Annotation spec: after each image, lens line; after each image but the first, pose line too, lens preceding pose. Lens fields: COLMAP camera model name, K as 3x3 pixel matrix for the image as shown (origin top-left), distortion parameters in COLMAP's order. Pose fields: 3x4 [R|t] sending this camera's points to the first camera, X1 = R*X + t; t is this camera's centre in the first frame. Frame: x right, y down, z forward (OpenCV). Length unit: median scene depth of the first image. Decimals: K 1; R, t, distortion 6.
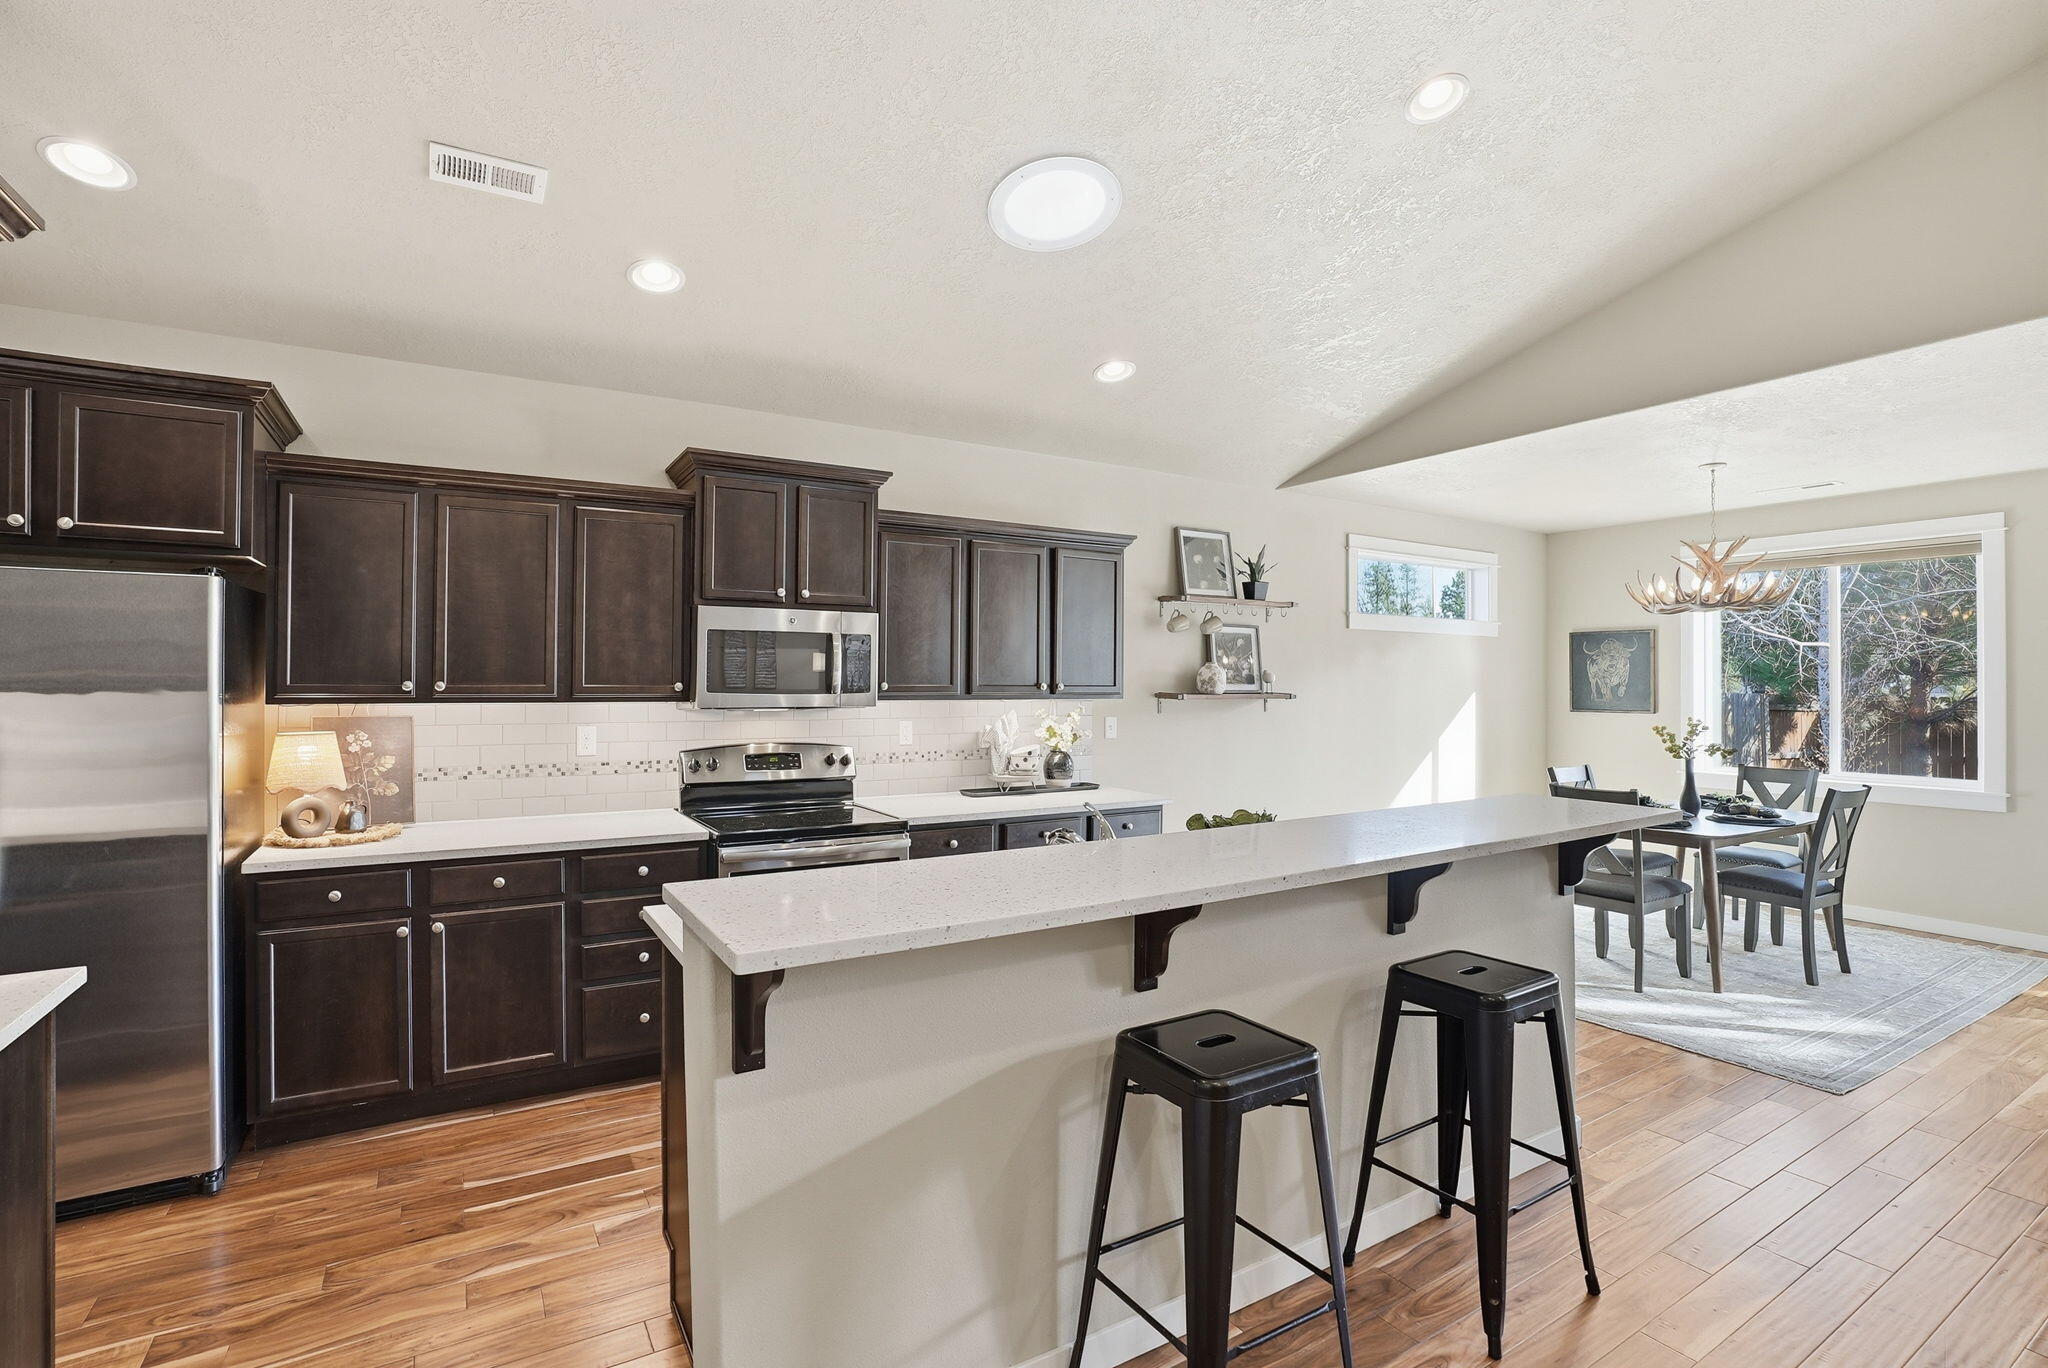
lens RADIAL K [[953.3, 0, 1018.0], [0, 953.3, 680.4], [0, 0, 1]] dist [-0.067449, 0.023125]
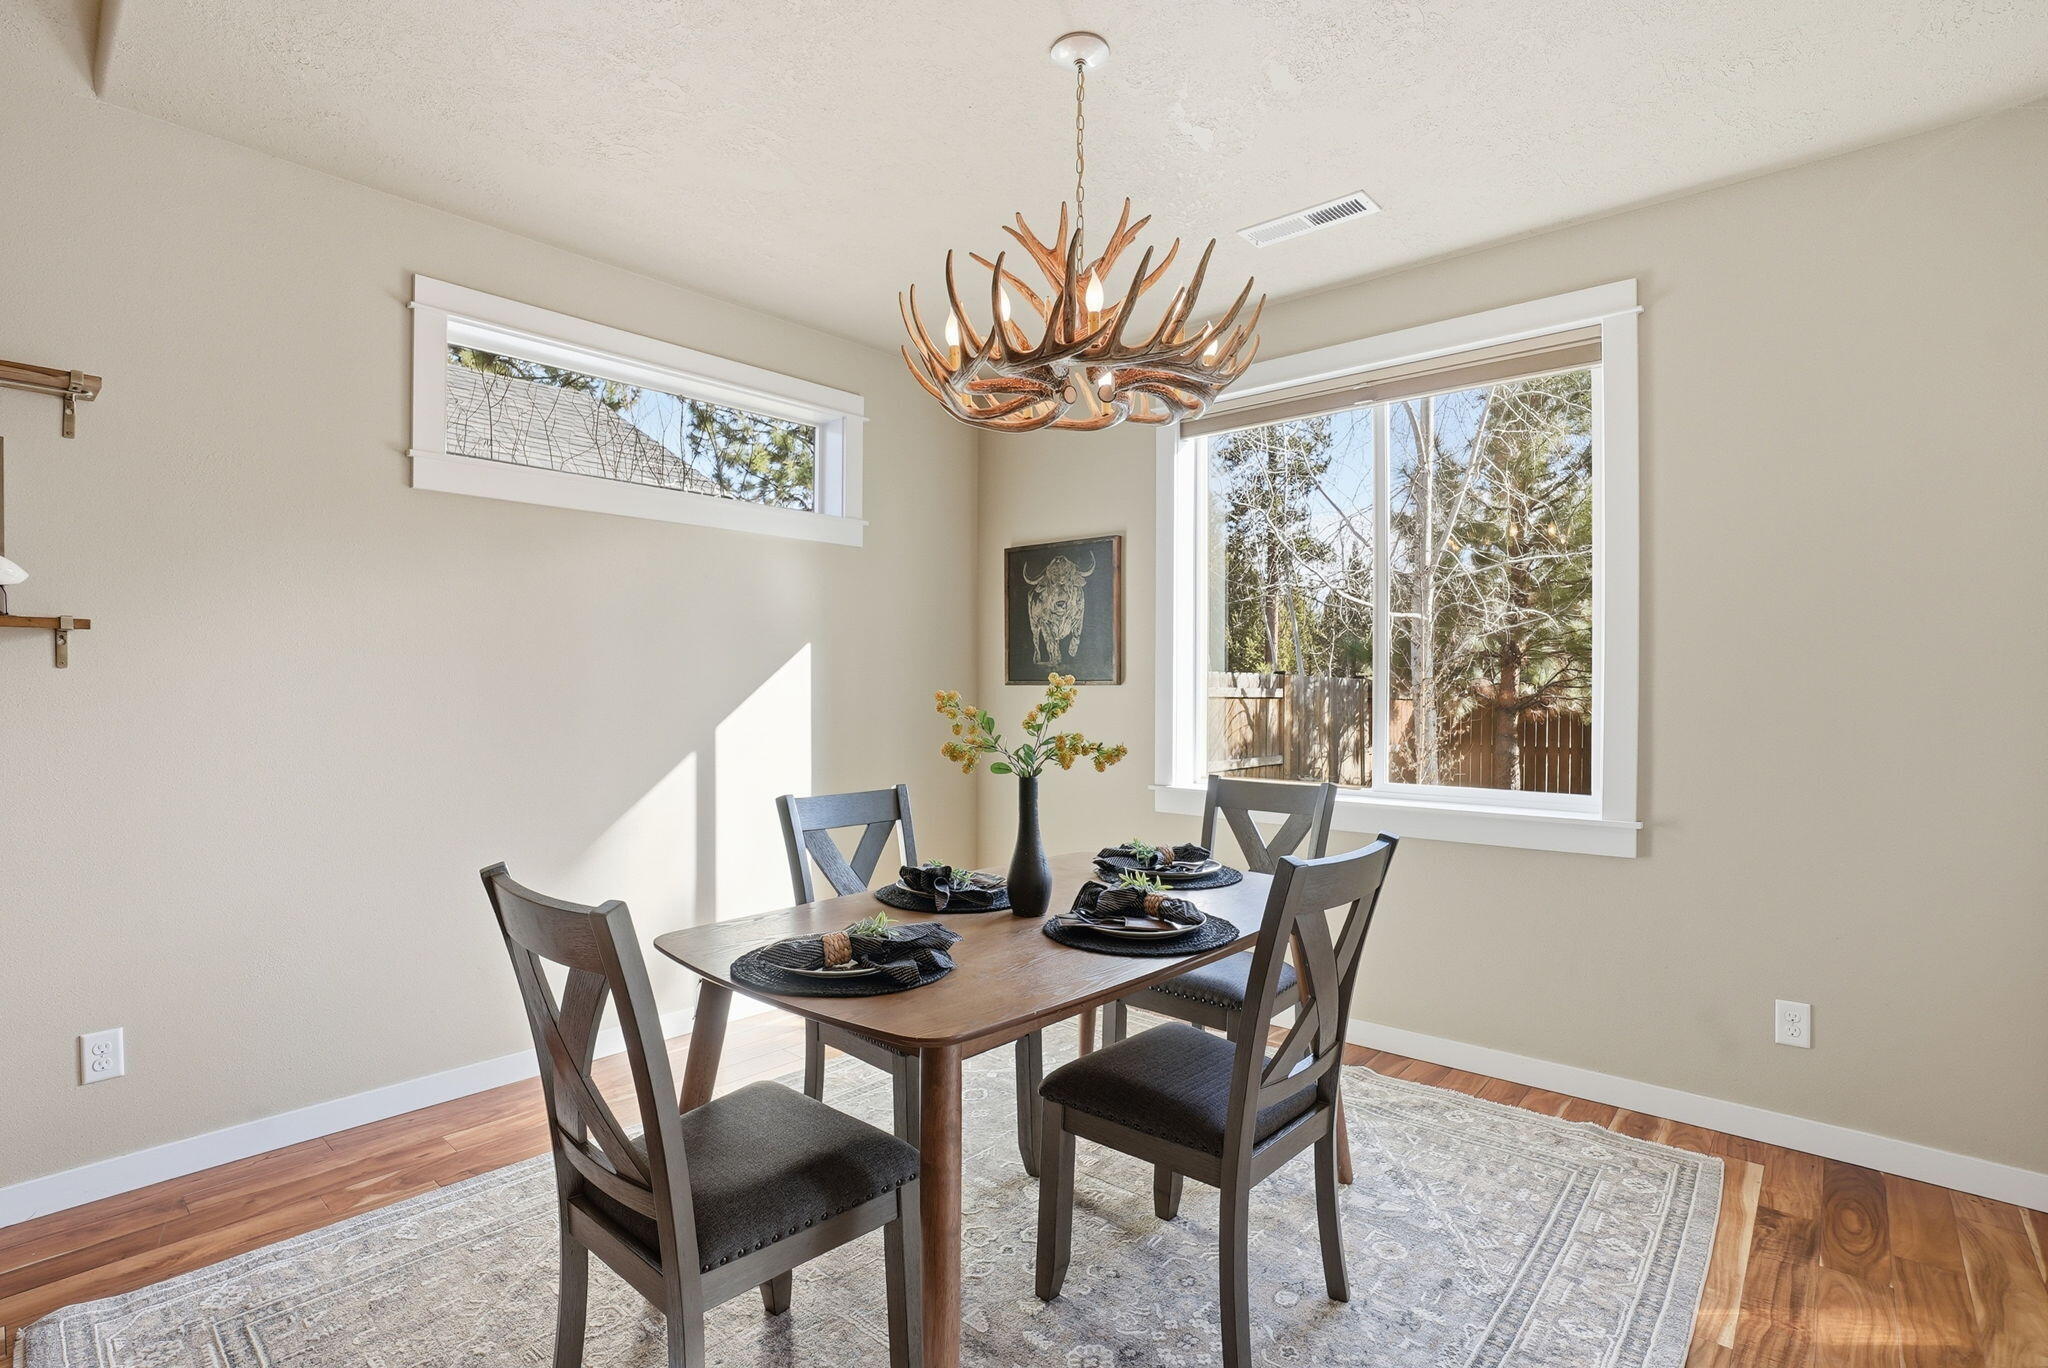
lens RADIAL K [[956.9, 0, 1023.9], [0, 956.9, 690.3], [0, 0, 1]] dist [-0.066382, 0.024716]
pose [[0.954400, -0.002296, 0.298522, 0.588914], [-0.001087, 0.999937, 0.011166, 0.042452], [-0.298529, -0.010981, 0.954337, 0.590908]]
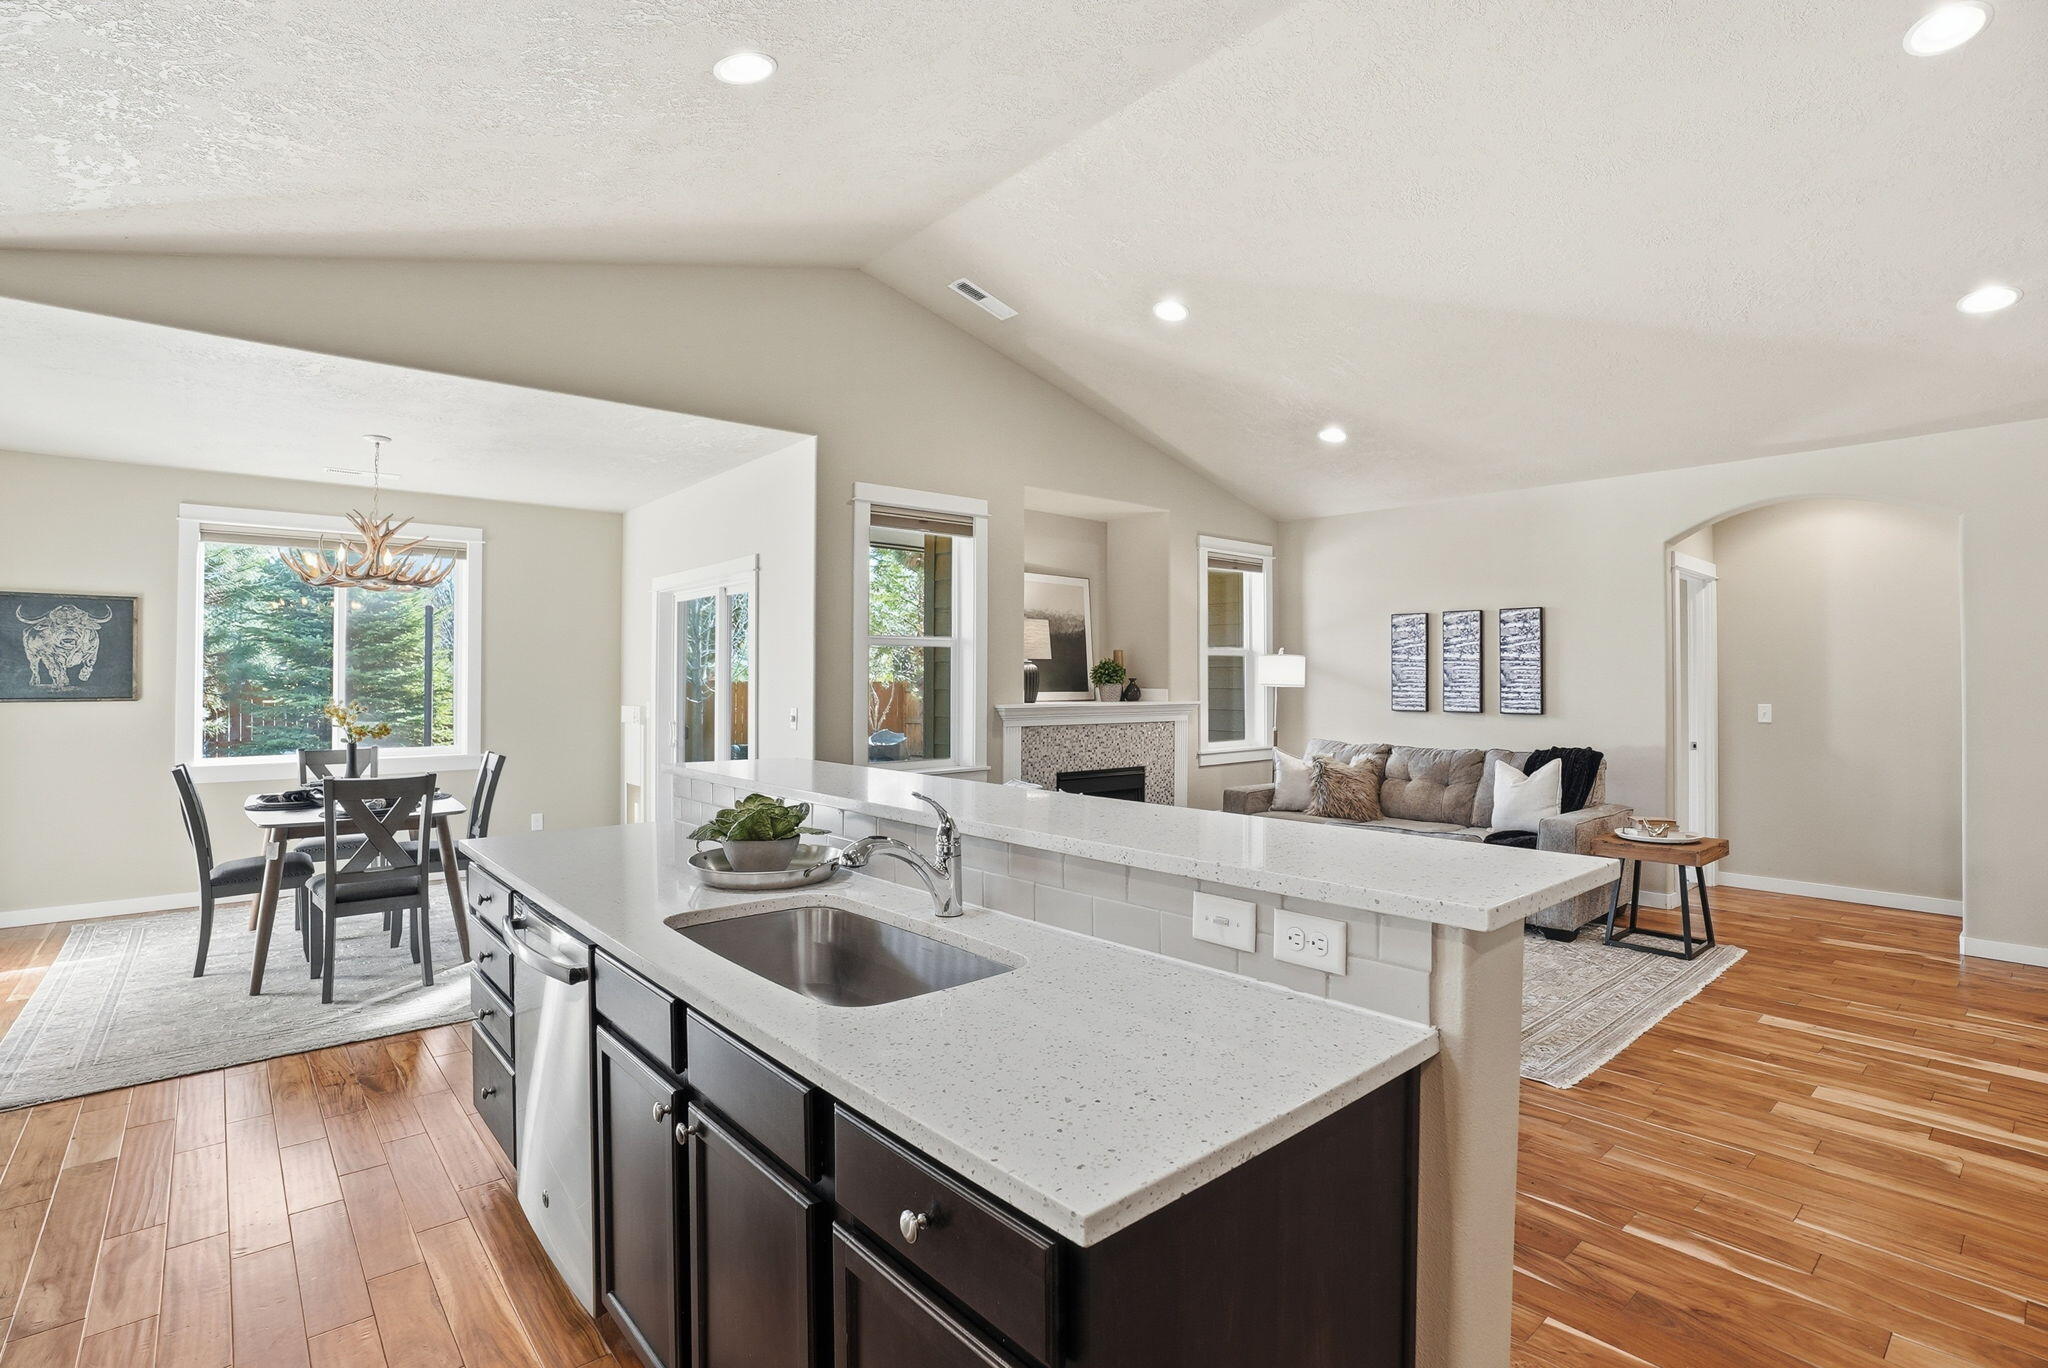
lens RADIAL K [[953.3, 0, 1018.0], [0, 953.3, 680.4], [0, 0, 1]] dist [-0.067449, 0.023125]
pose [[-0.166016, -0.003689, 0.986116, -0.302705], [-0.006310, 0.999977, 0.002679, 0.013820], [-0.986103, -0.005777, -0.166036, 0.479070]]
